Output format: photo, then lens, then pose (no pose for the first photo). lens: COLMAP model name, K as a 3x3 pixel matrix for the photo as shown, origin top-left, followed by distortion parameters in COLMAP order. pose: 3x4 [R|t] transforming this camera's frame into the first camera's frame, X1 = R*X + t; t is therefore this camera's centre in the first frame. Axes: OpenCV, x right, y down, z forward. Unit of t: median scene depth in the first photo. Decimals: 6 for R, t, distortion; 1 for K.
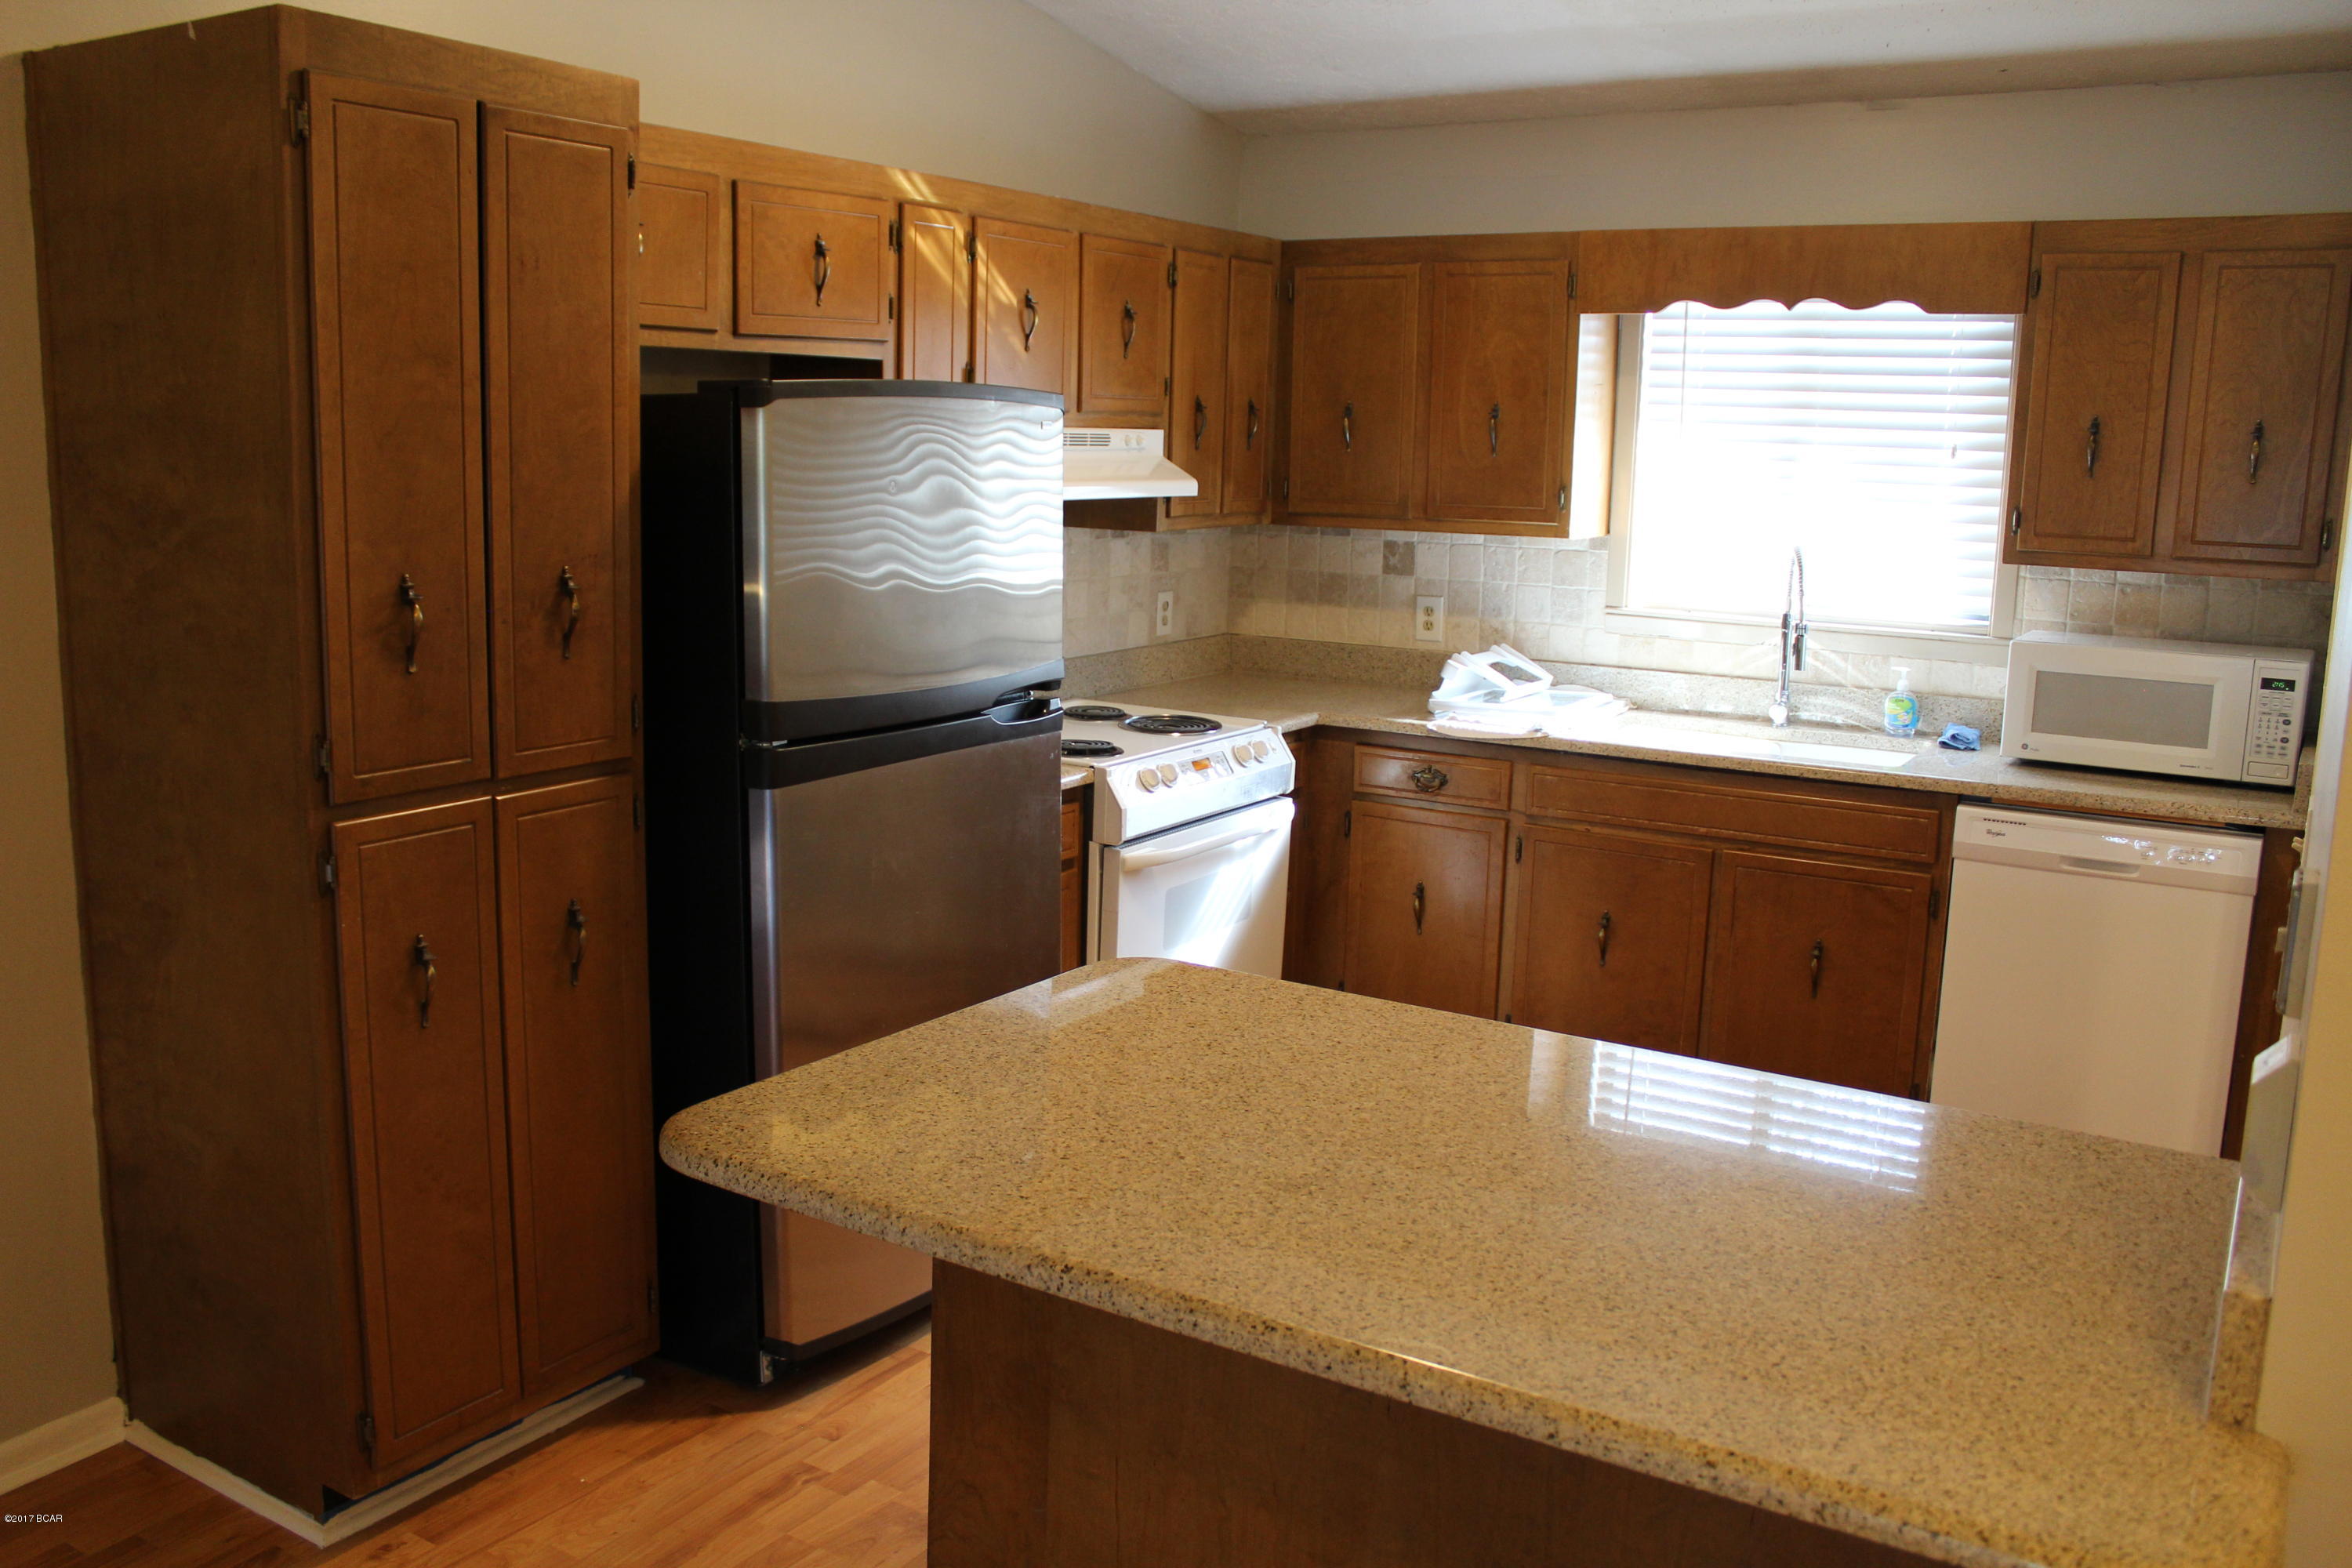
lens RADIAL K [[1956.8, 0, 1141.0], [0, 1956.8, 781.1], [0, 0, 1]] dist [-0.163790, 0.143538]
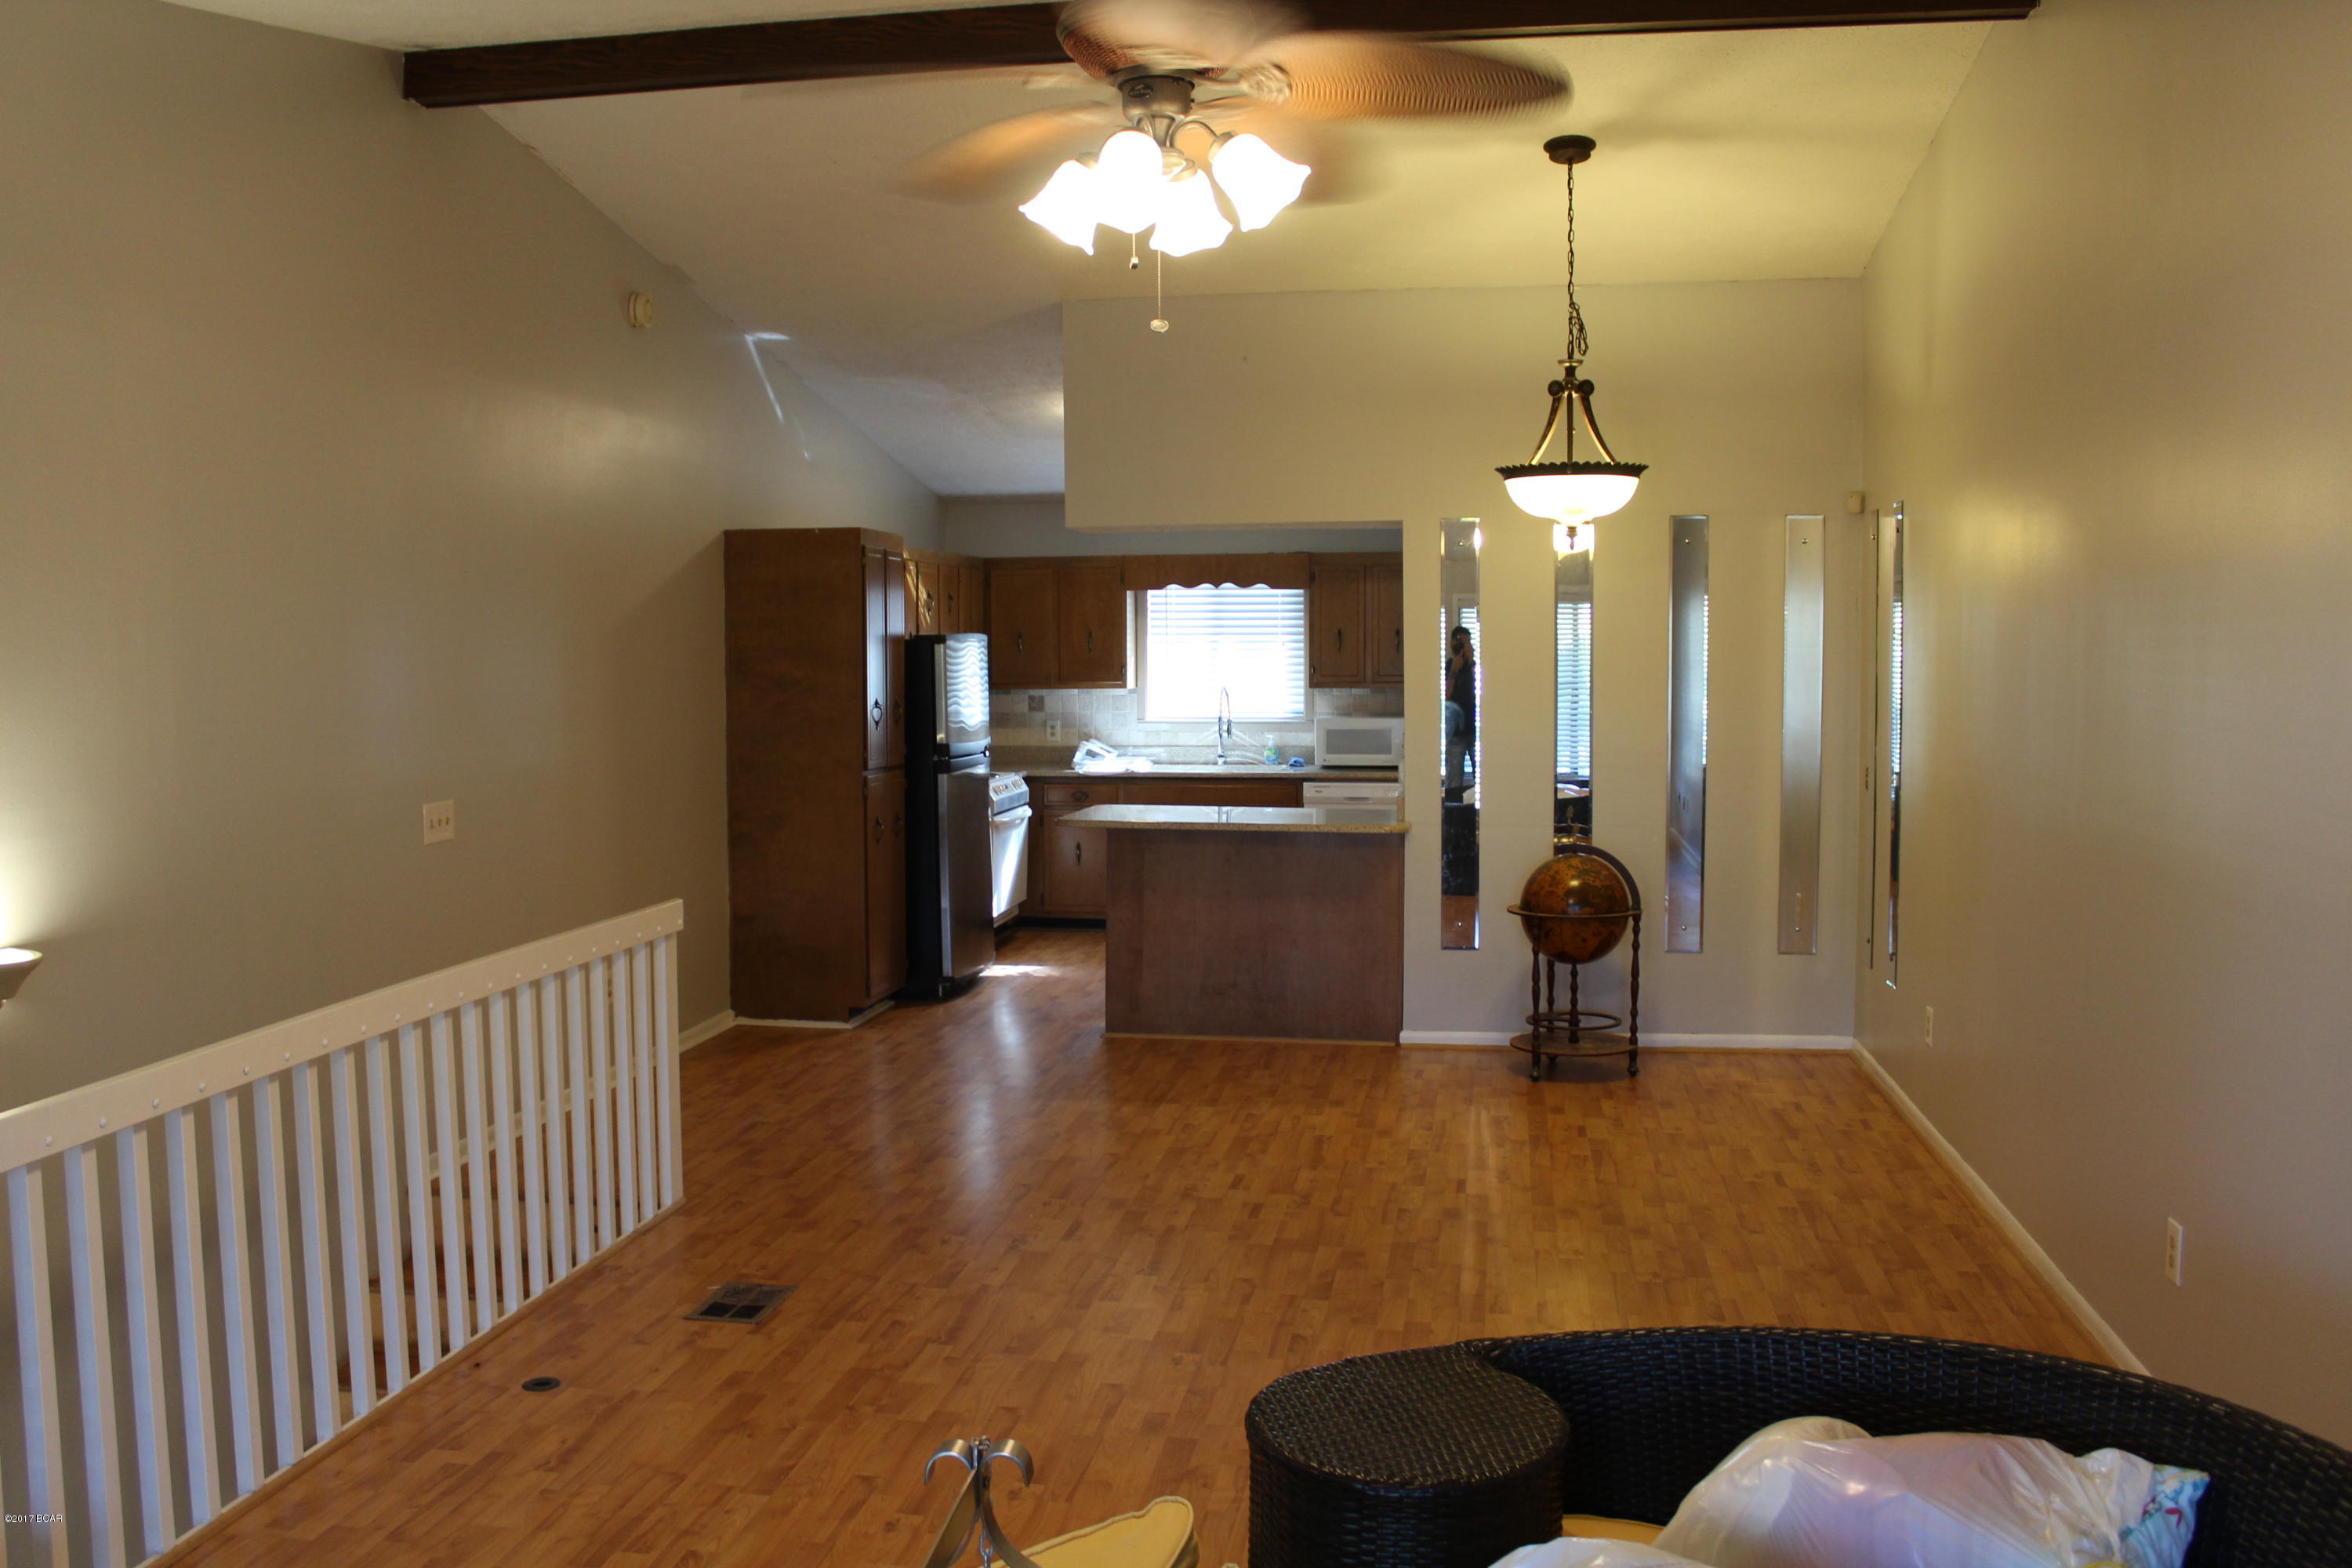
lens RADIAL K [[2003.0, 0, 1138.5], [0, 2003.0, 786.8], [0, 0, 1]] dist [-0.163595, 0.135865]
pose [[0.925744, -0.052000, 0.374559, -0.816084], [0.089494, 0.992489, -0.083401, 0.233339], [-0.367409, 0.110729, 0.923445, -1.455441]]
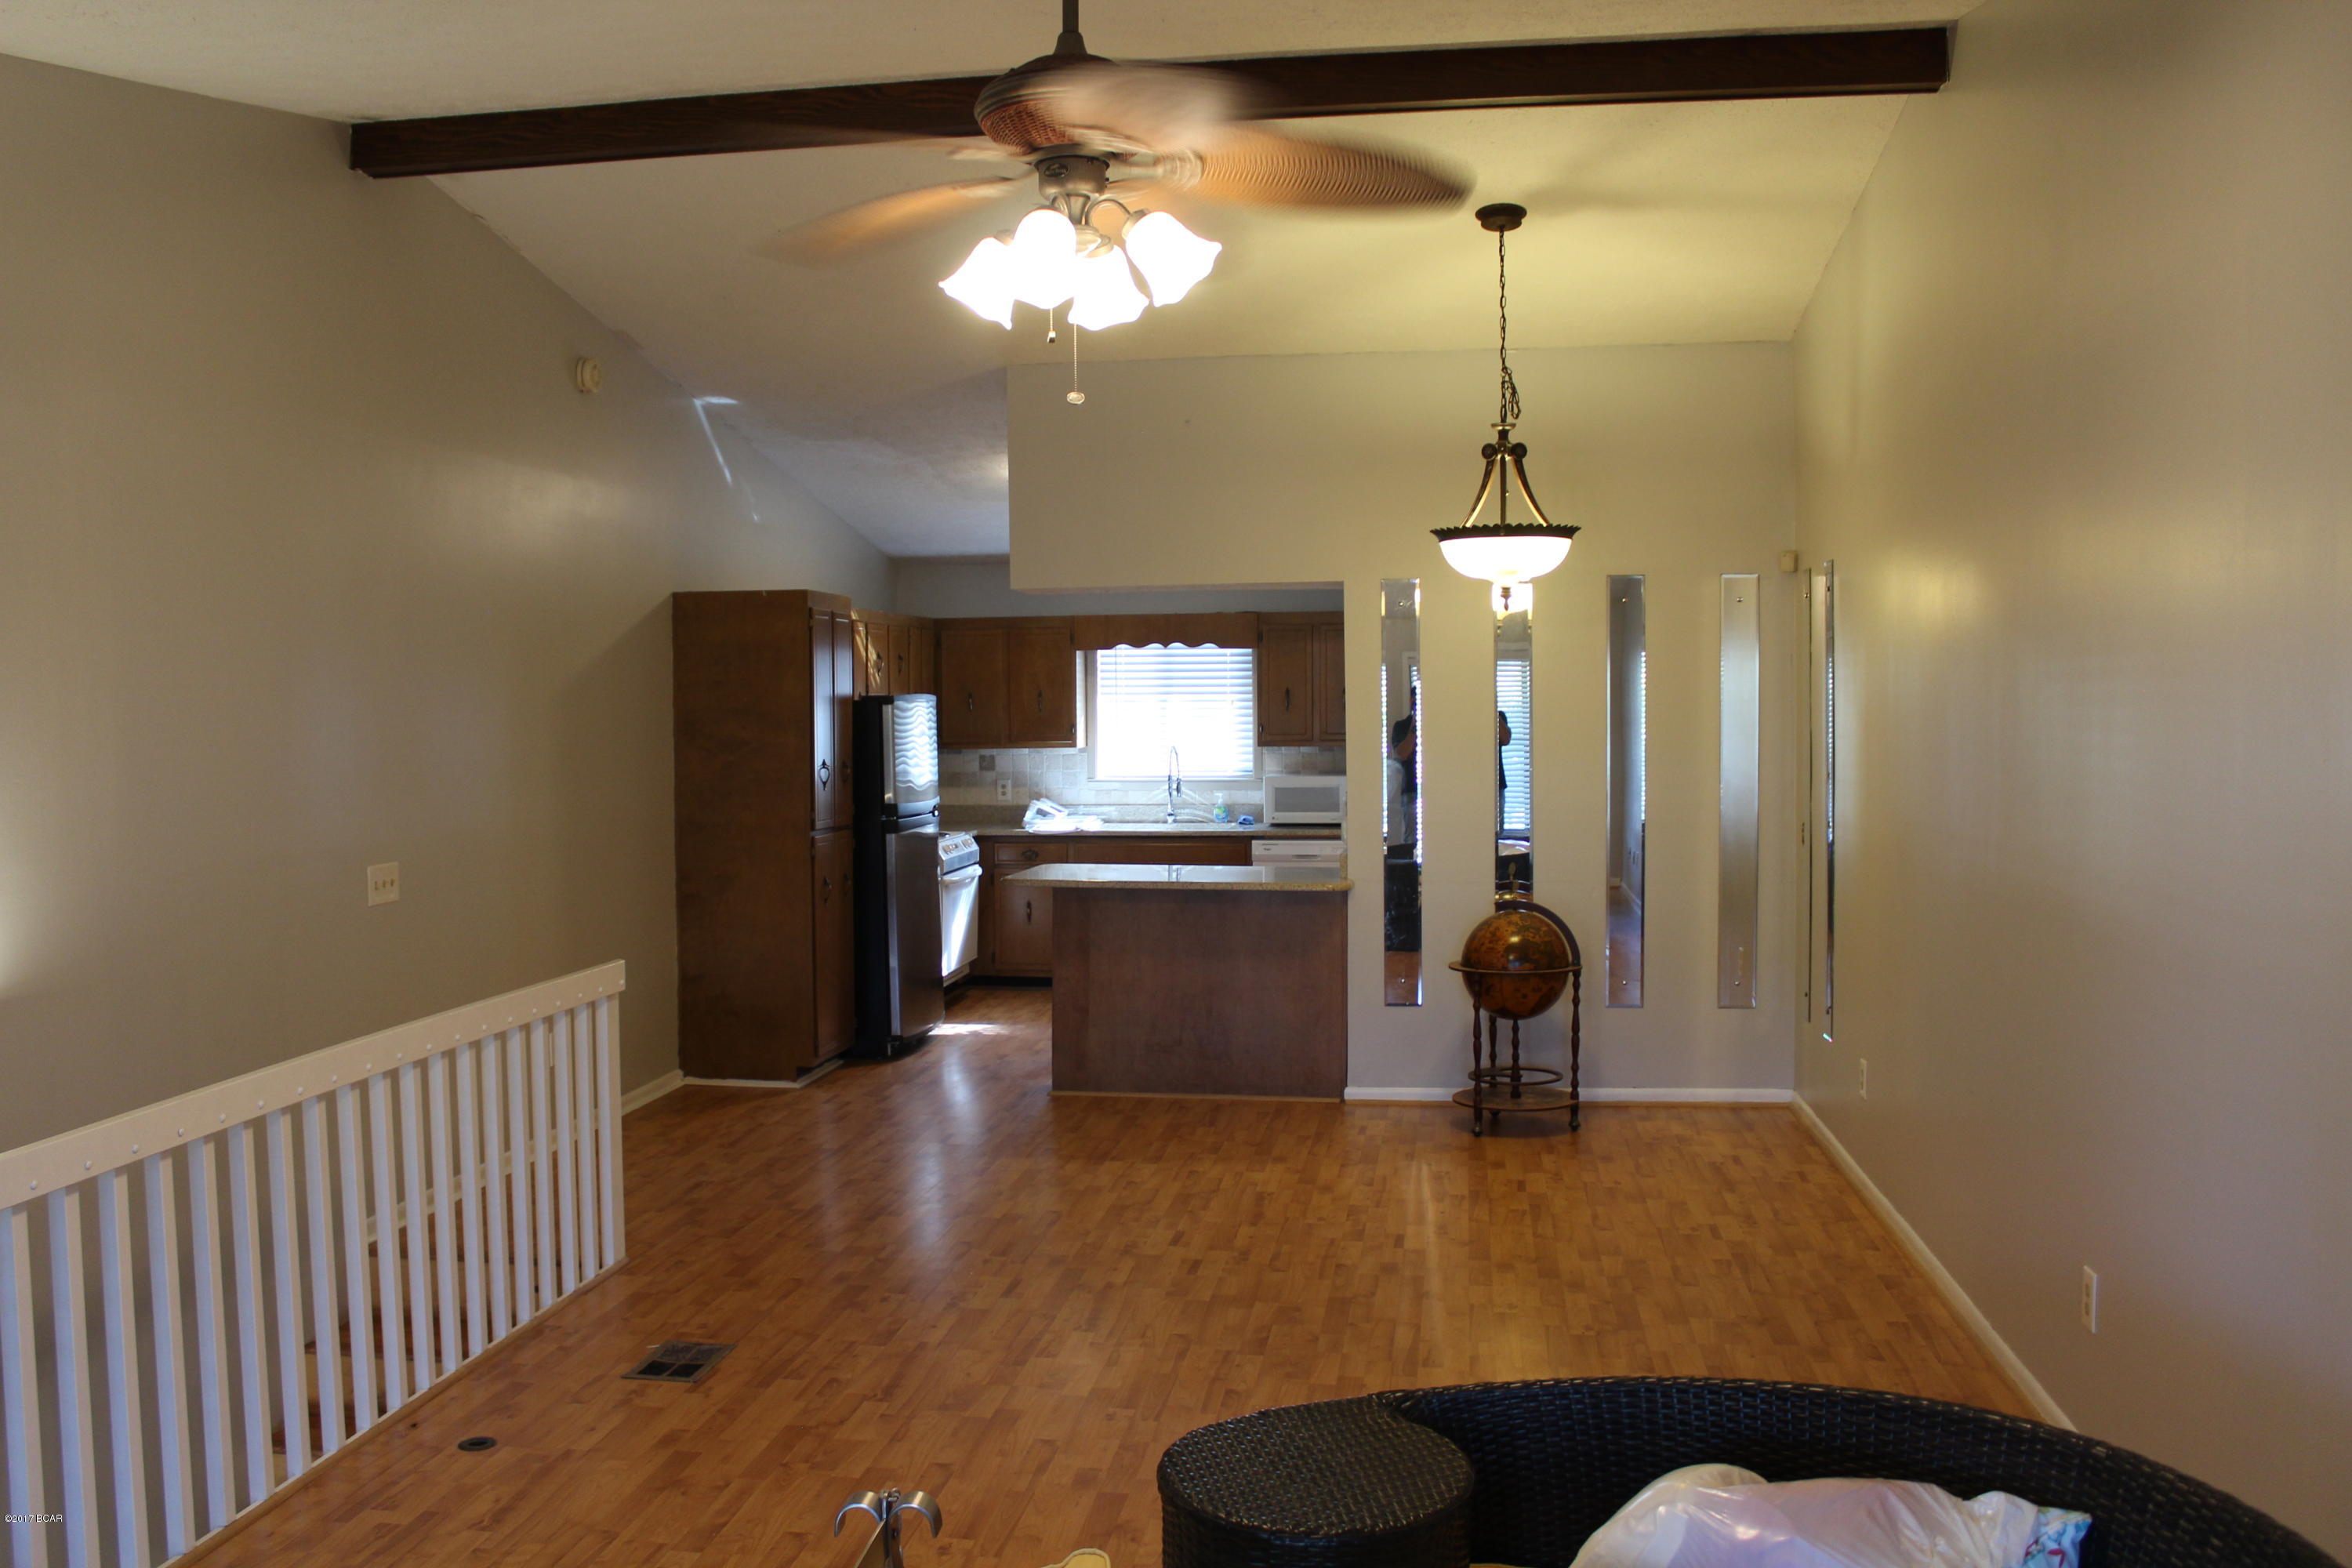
lens RADIAL K [[2003.0, 0, 1138.5], [0, 2003.0, 786.8], [0, 0, 1]] dist [-0.163595, 0.135865]
pose [[0.918455, -0.044978, 0.392960, -0.804639], [0.095451, 0.989354, -0.109854, 0.234173], [-0.383835, 0.138404, 0.912970, -1.478175]]
